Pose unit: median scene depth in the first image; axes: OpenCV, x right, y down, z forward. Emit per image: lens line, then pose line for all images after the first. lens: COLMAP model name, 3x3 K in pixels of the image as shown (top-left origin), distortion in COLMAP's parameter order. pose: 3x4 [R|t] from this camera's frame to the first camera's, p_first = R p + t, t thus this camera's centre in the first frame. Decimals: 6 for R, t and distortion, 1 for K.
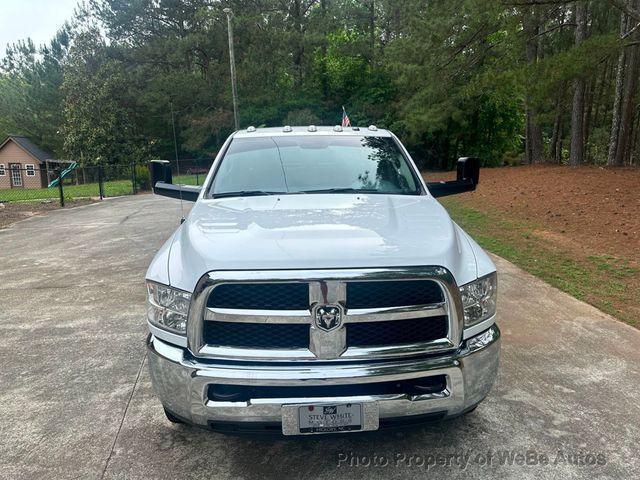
lens RADIAL K [[453.5, 0, 317.7], [0, 453.5, 240.7], [0, 0, 1]] dist [0.042442, -0.052533]
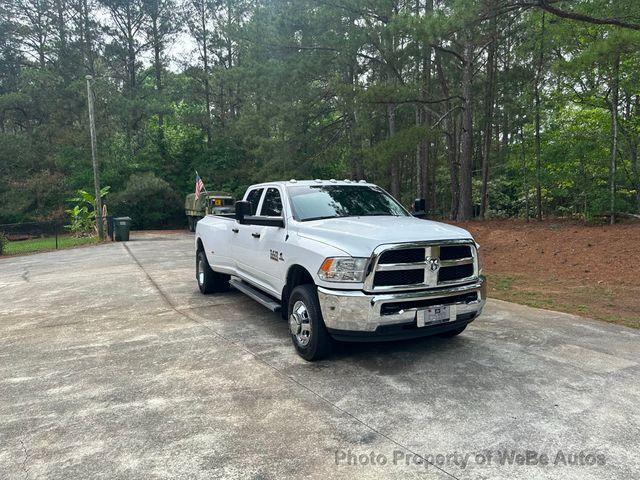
lens RADIAL K [[444.7, 0, 320.0], [0, 444.7, 240.0], [0, 0, 1]] dist [0.077562, -0.084182]
pose [[0.920828, -0.037670, 0.388145, -0.536276], [0.091294, 0.988488, -0.120651, 0.111095], [-0.379132, 0.146534, 0.913667, -0.293106]]
